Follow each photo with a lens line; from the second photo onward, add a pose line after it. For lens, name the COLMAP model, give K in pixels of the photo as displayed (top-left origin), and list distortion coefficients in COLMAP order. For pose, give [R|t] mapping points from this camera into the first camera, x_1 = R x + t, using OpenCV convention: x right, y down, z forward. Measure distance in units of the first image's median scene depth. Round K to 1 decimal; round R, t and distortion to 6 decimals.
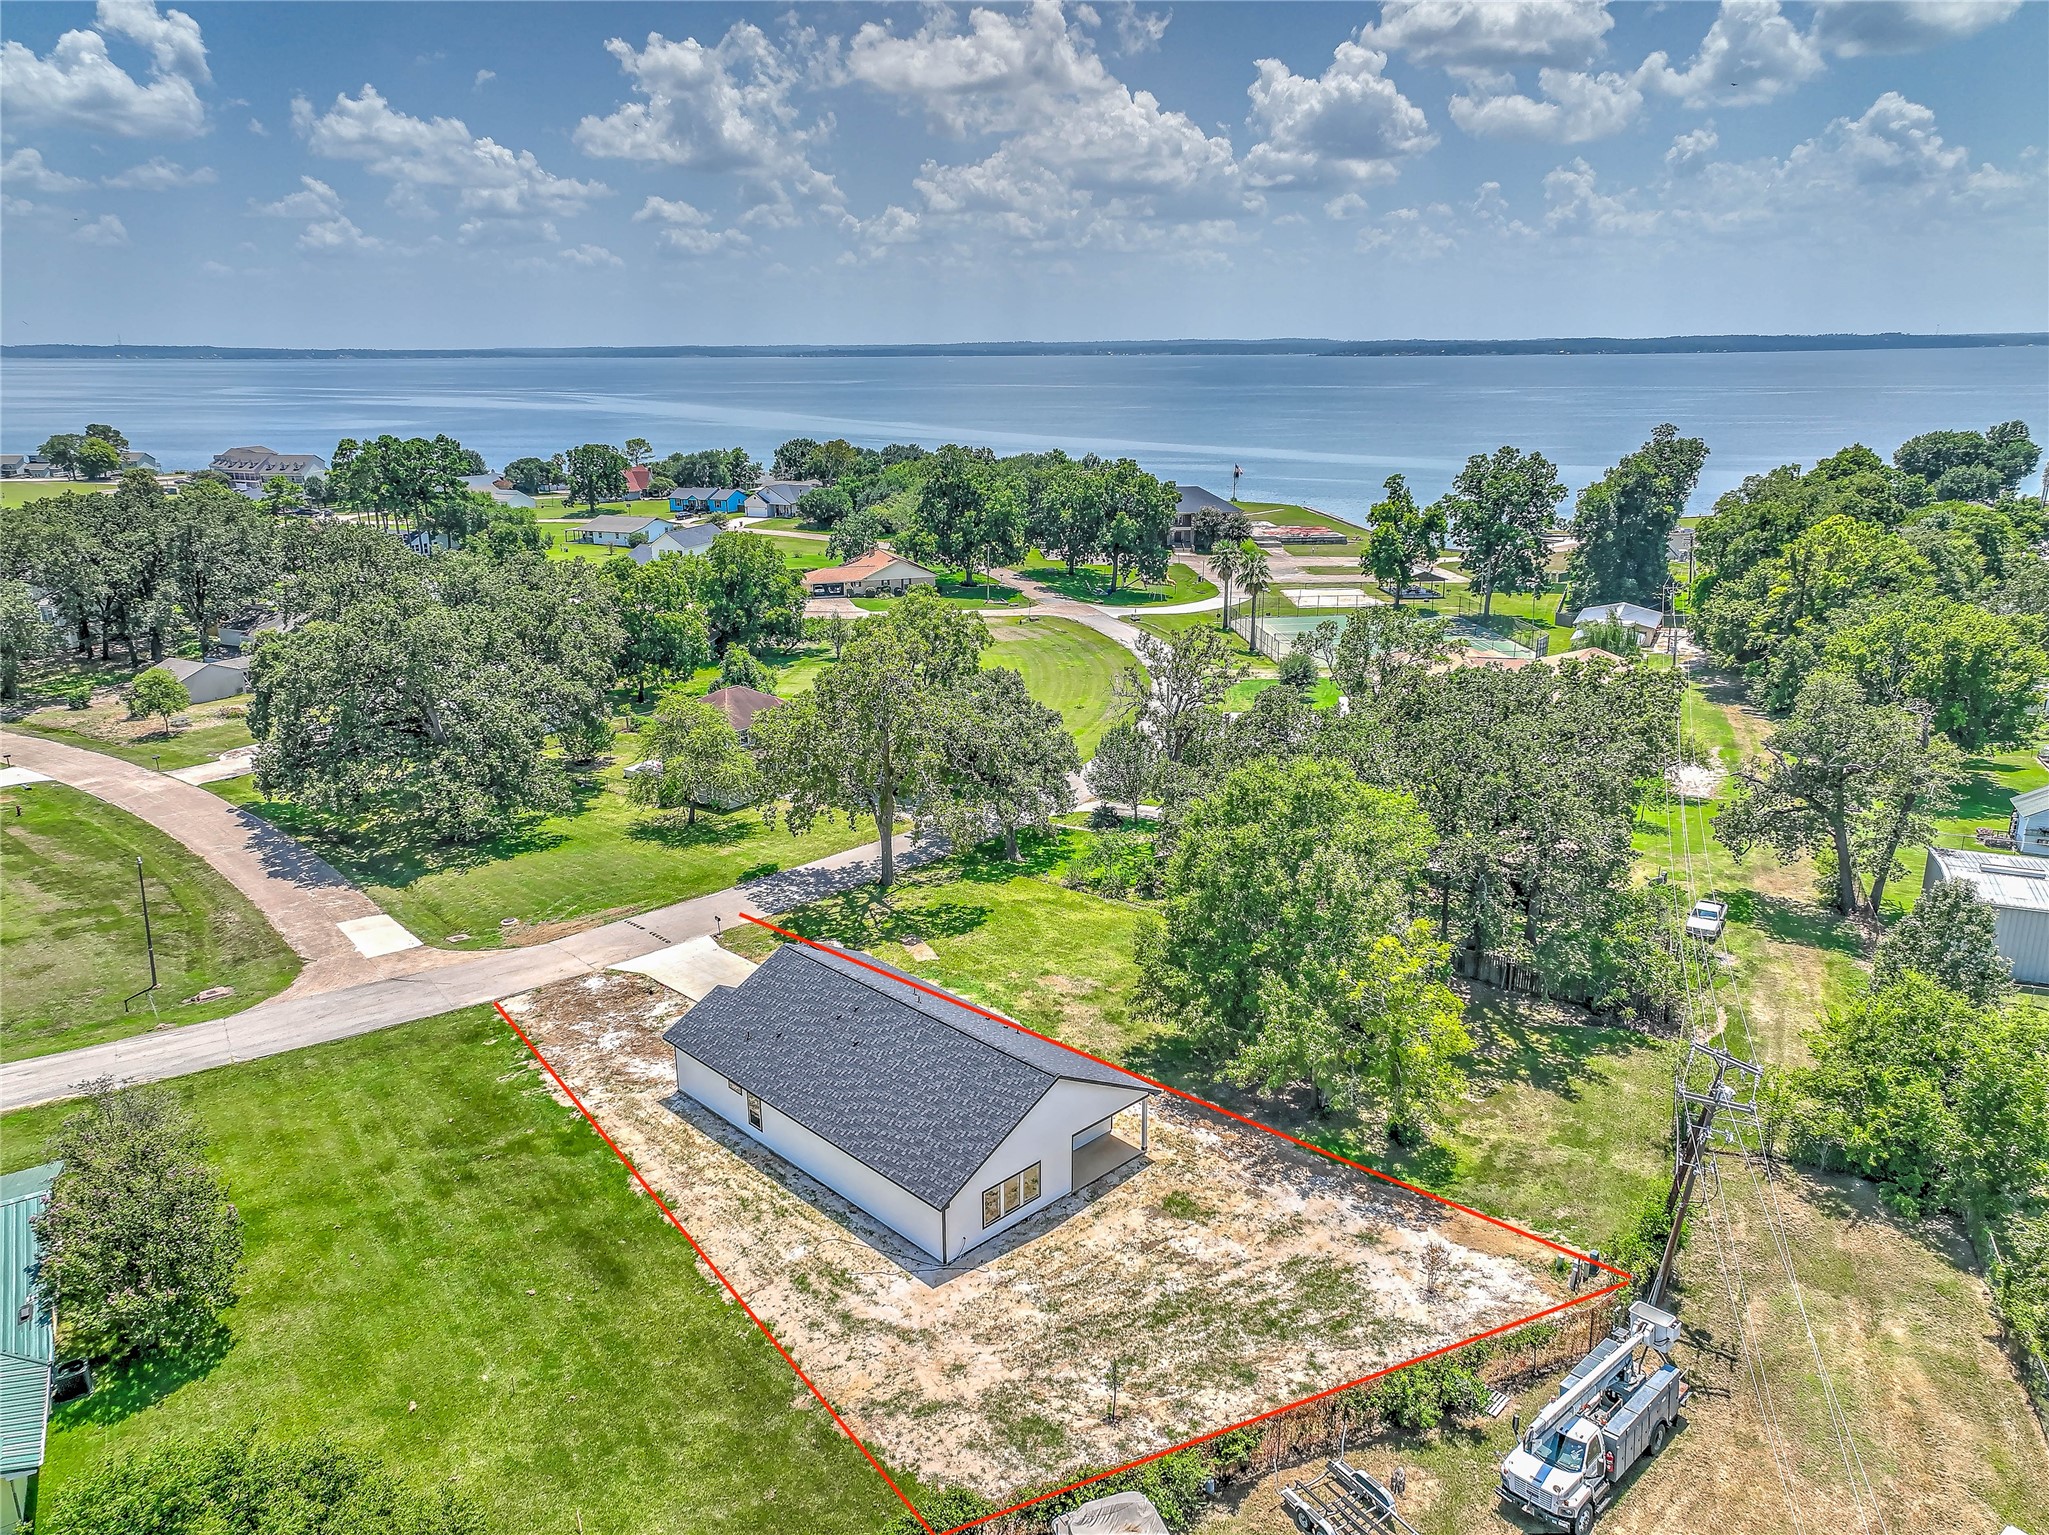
lens RADIAL K [[1446.2, 0, 1019.7], [0, 1446.2, 758.6], [0, 0, 1]] dist [0.010386, 0.016896]
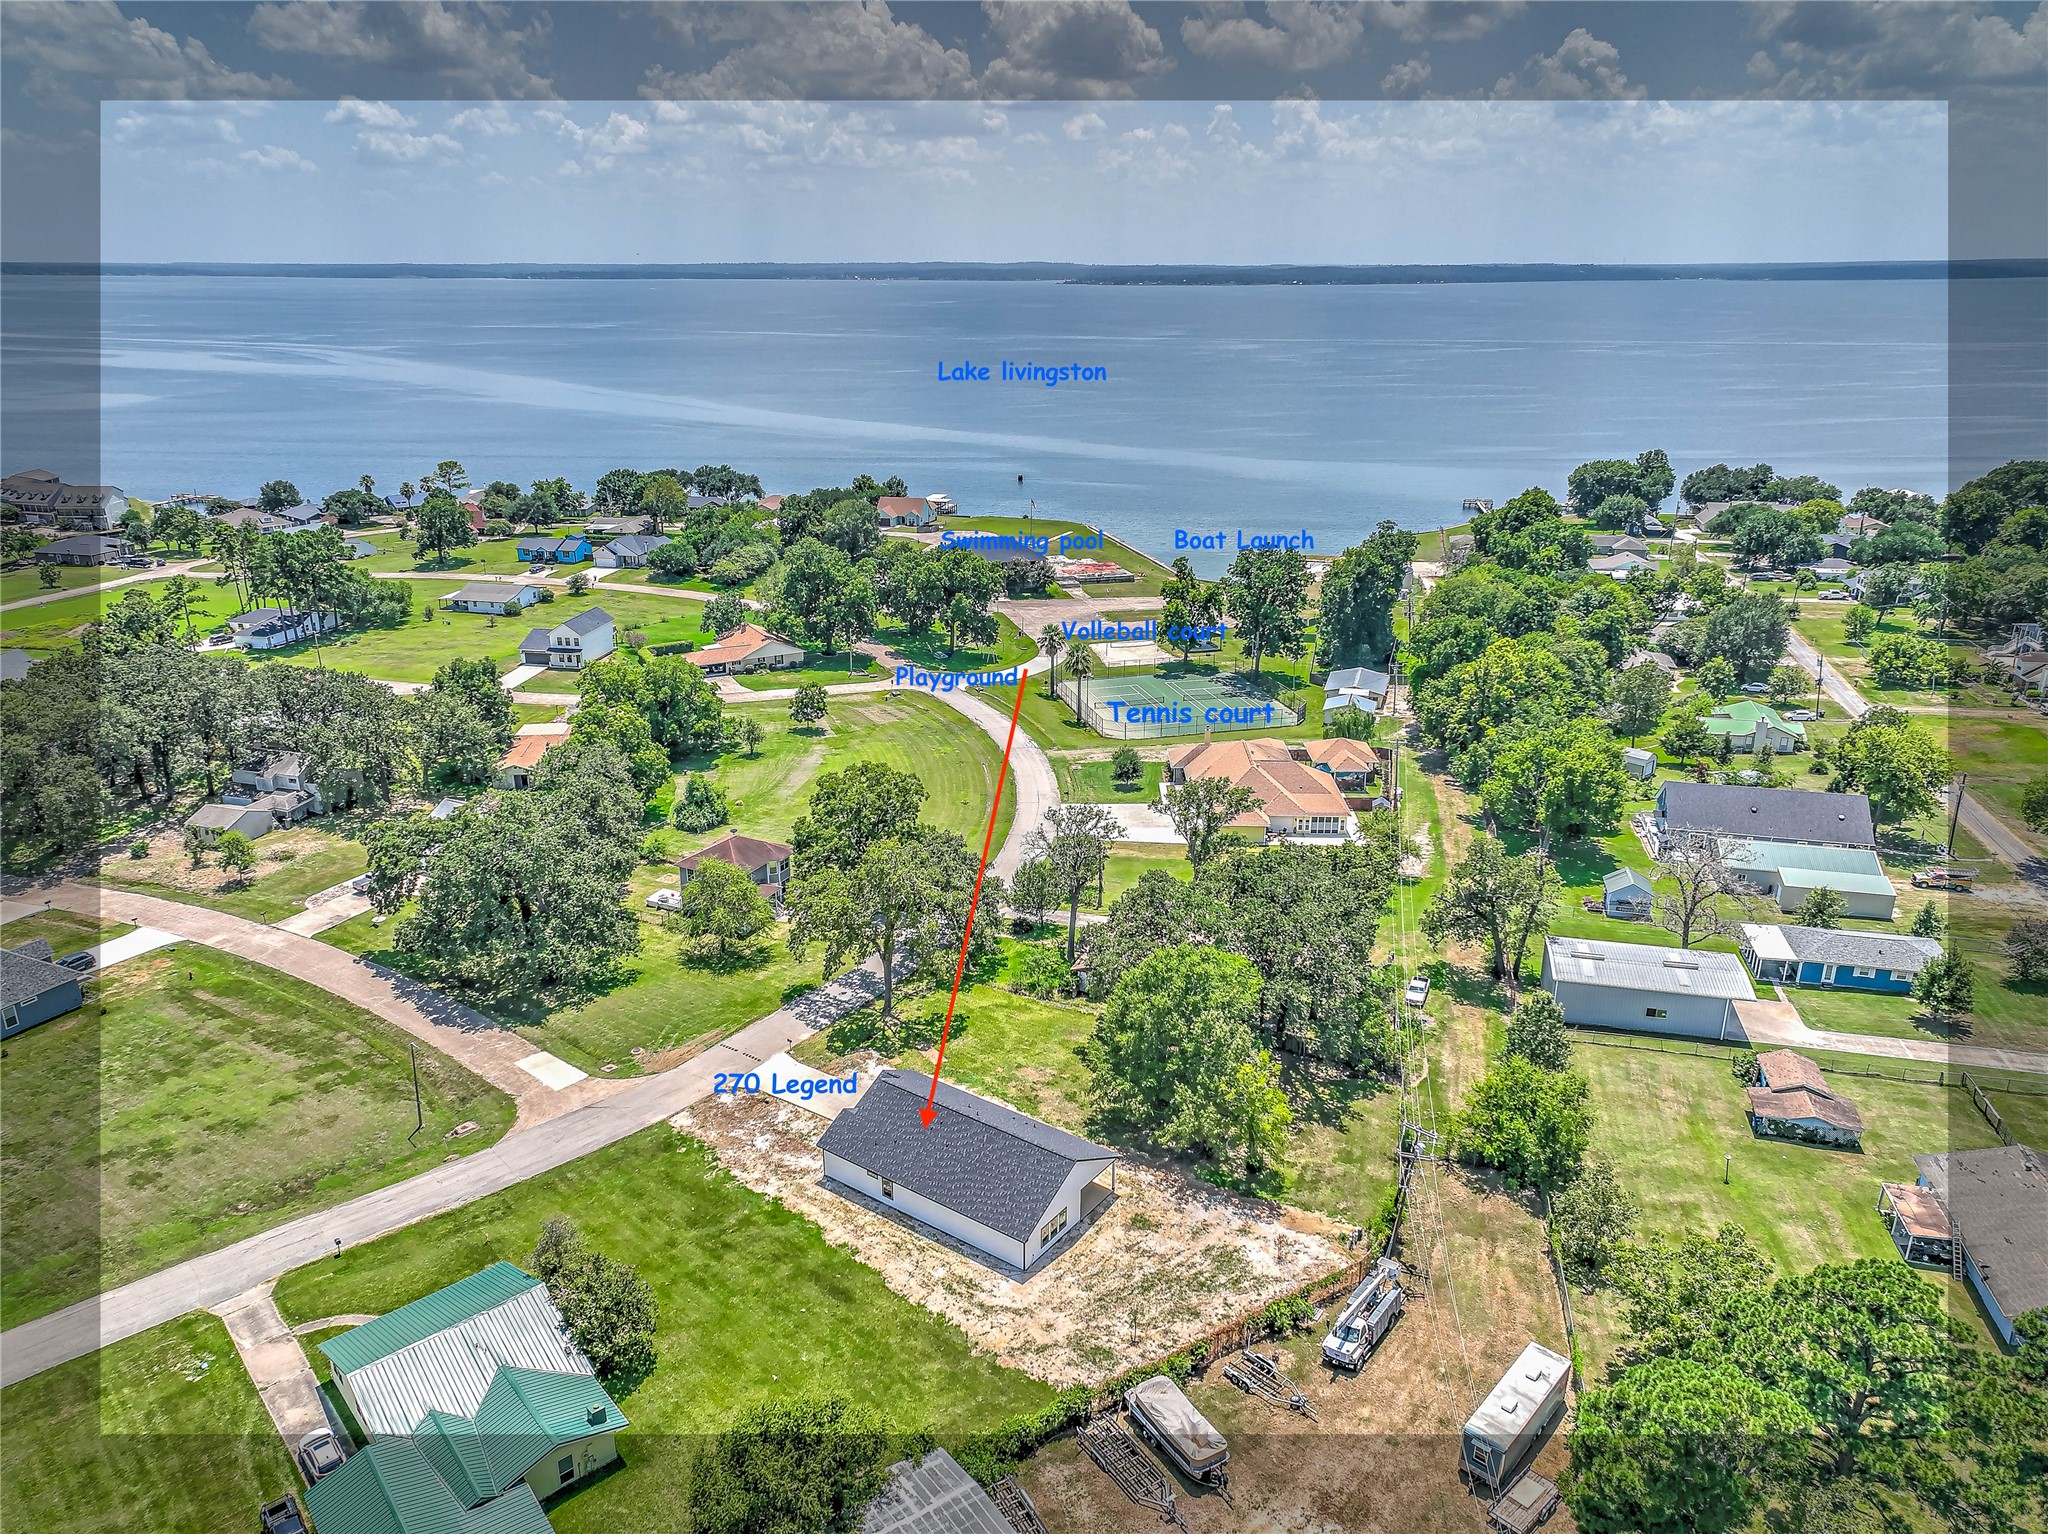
lens RADIAL K [[1445.5, 0, 1025.2], [0, 1445.5, 772.0], [0, 0, 1]] dist [0.010386, 0.016896]
pose [[0.985299, -0.049763, 0.163433, -0.206394], [0.039791, 0.997174, 0.063730, -0.256790], [-0.166143, -0.056290, 0.984494, -0.497004]]
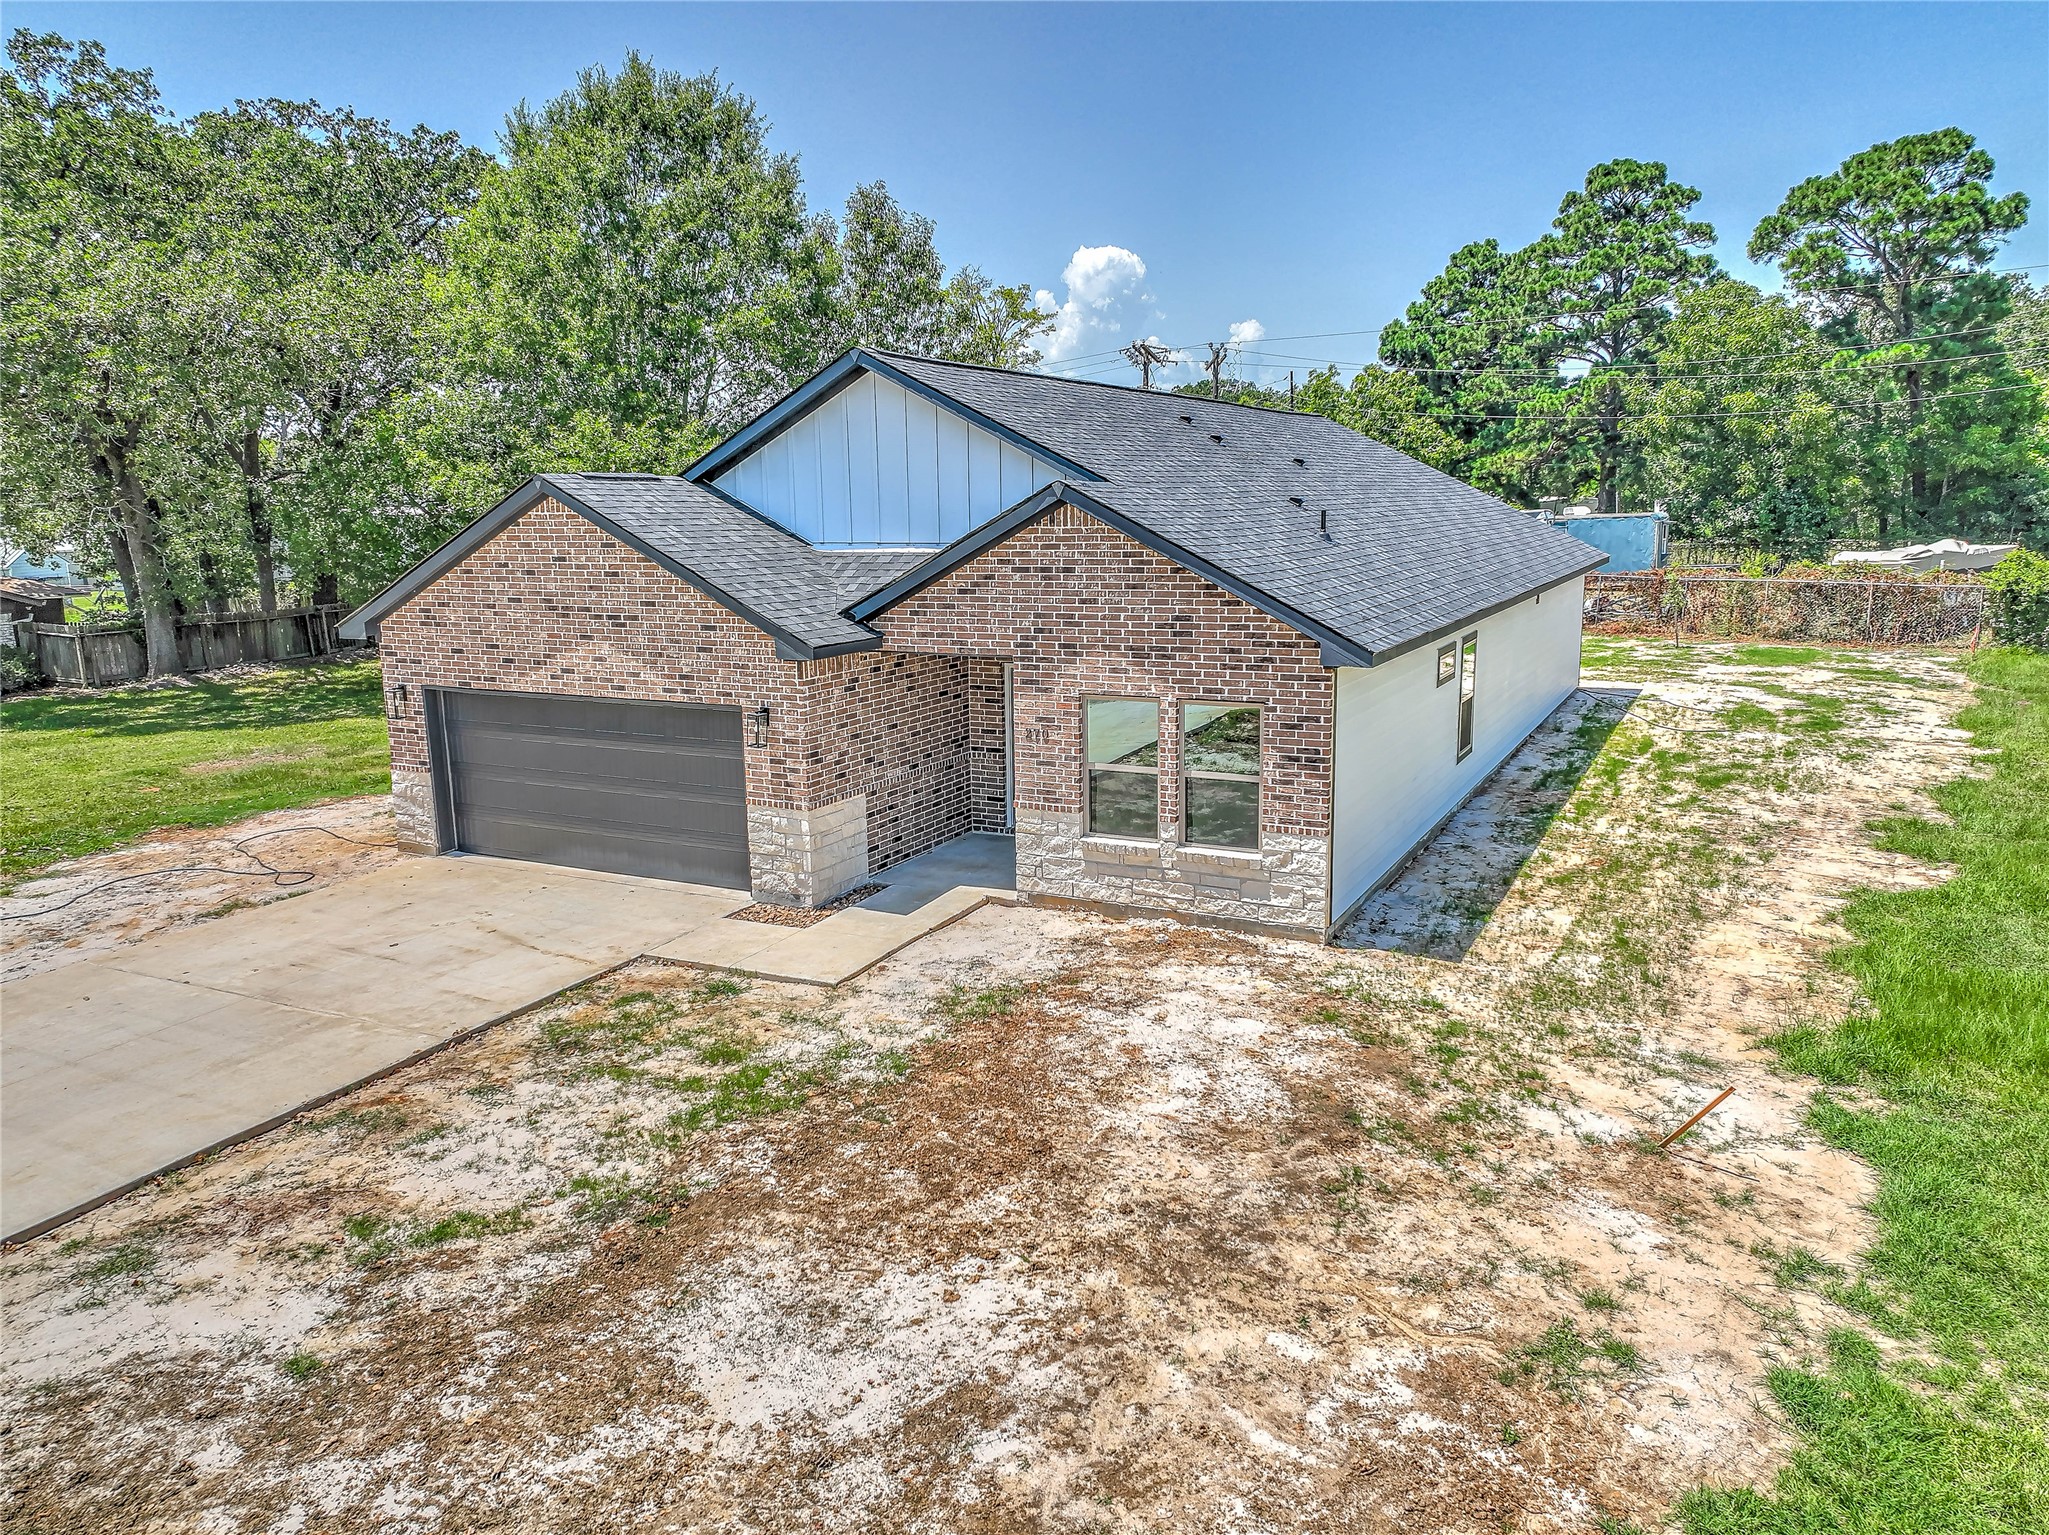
lens RADIAL K [[1446.2, 0, 1024.4], [0, 1446.2, 770.3], [0, 0, 1]] dist [0.010386, 0.016896]
pose [[-0.325984, -0.169307, 0.930091, -0.329566], [0.264231, 0.928306, 0.261591, 0.113209], [-0.907699, 0.331033, -0.257877, 0.872323]]
